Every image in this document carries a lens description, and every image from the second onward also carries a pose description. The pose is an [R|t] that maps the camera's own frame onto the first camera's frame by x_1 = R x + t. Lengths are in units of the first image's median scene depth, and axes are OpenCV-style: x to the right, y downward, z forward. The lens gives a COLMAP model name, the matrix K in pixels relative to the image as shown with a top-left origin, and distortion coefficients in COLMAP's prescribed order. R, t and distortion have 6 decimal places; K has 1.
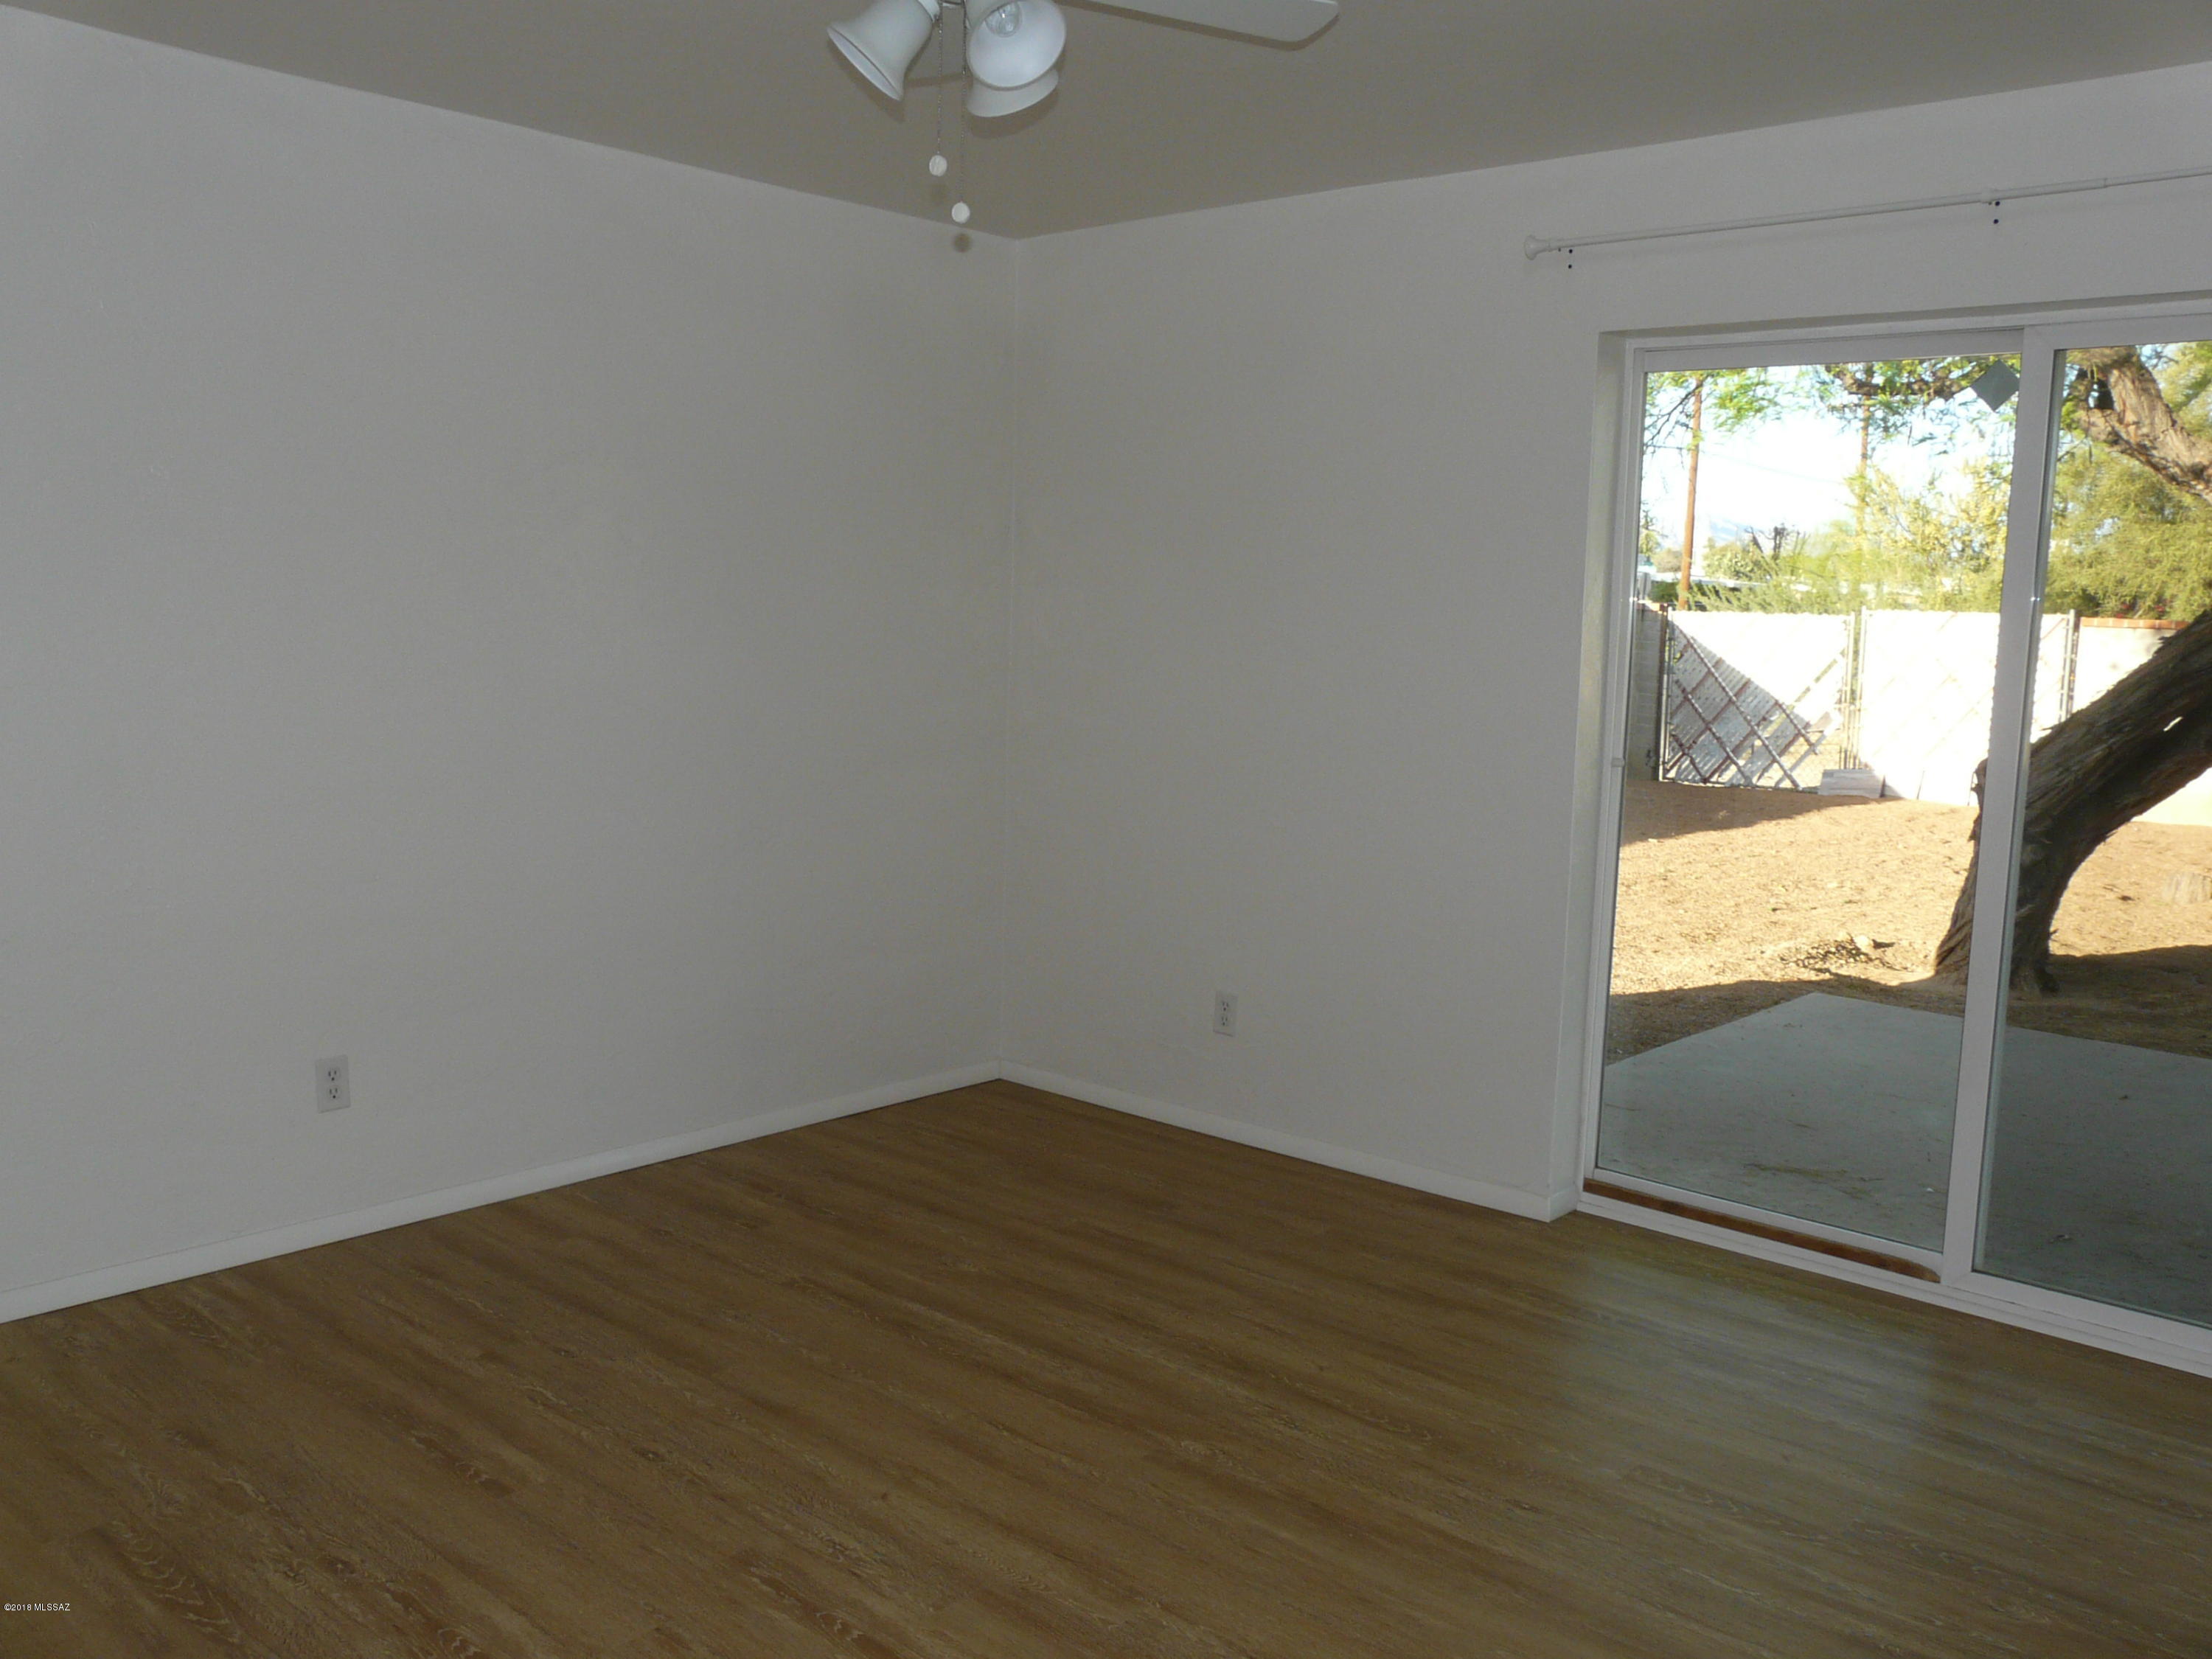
lens RADIAL K [[1825.2, 0, 1109.9], [0, 1825.2, 833.1], [0, 0, 1]] dist [-0.083073, 0.098188]
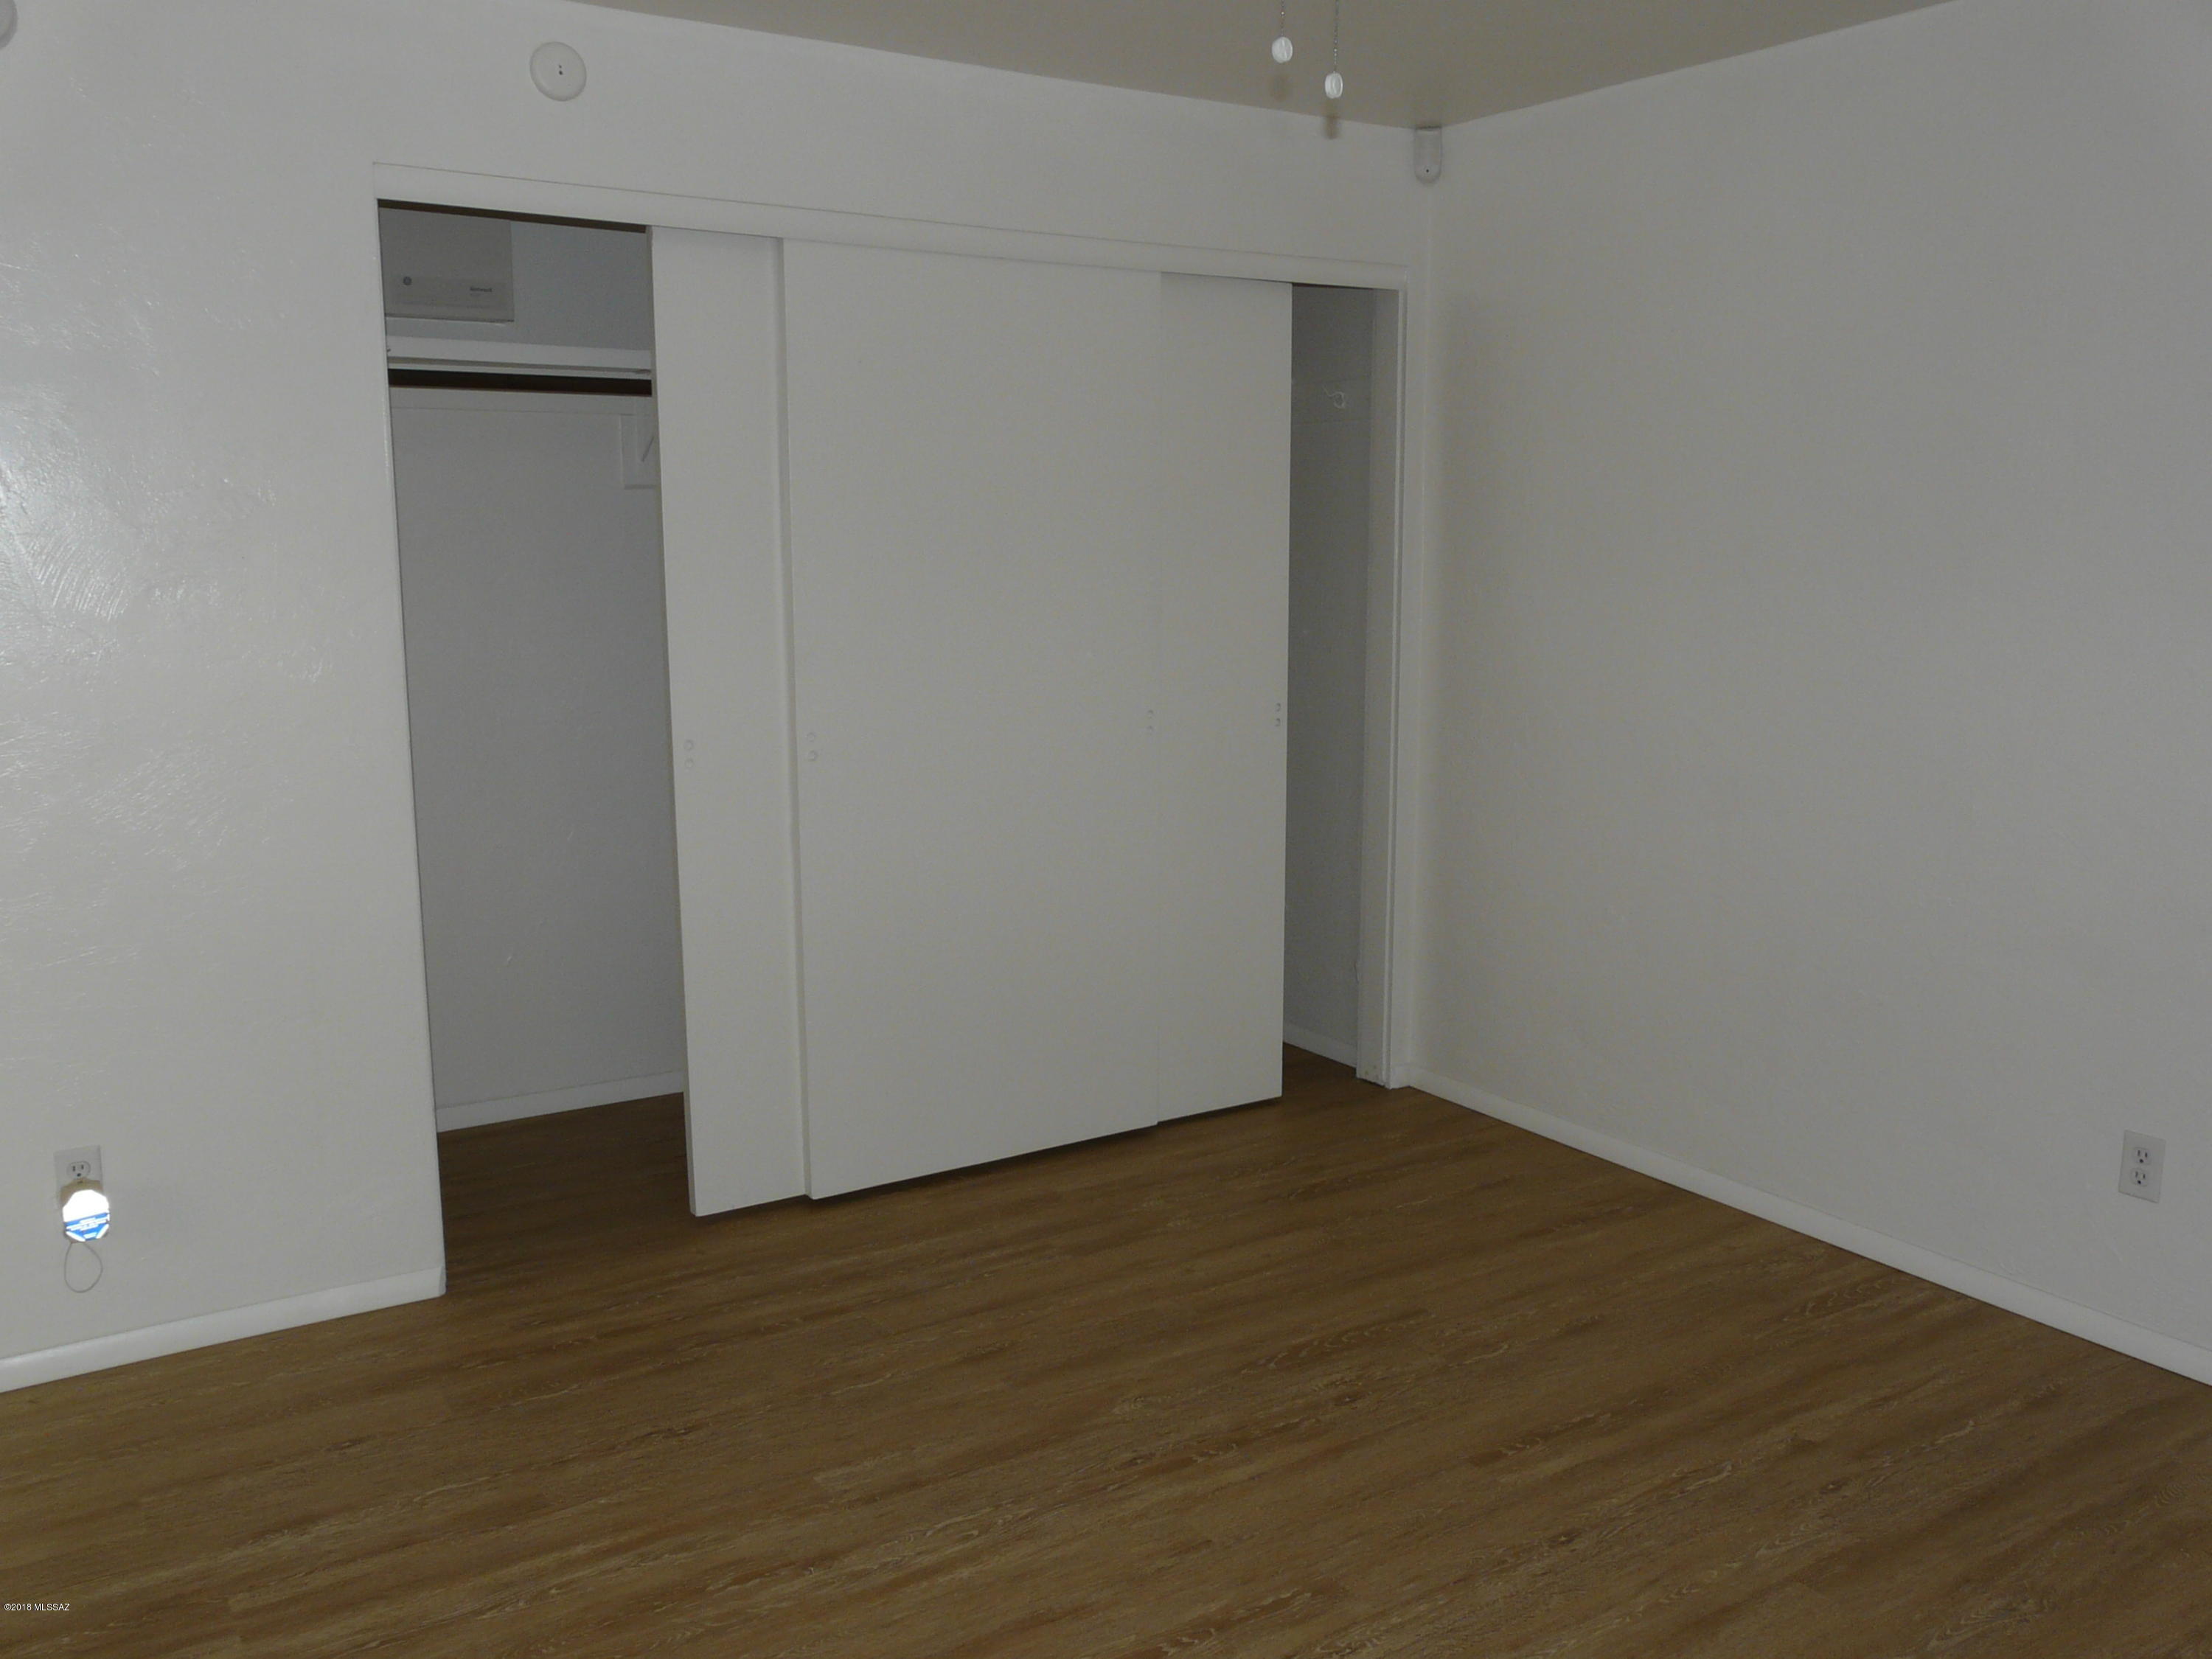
lens RADIAL K [[1825.2, 0, 1109.9], [0, 1825.2, 833.1], [0, 0, 1]] dist [-0.083073, 0.098188]
pose [[-0.253599, 0.133685, -0.958027, 0.571975], [-0.133930, 0.976012, 0.171647, -0.111059], [0.957993, 0.171838, -0.229611, 0.874393]]
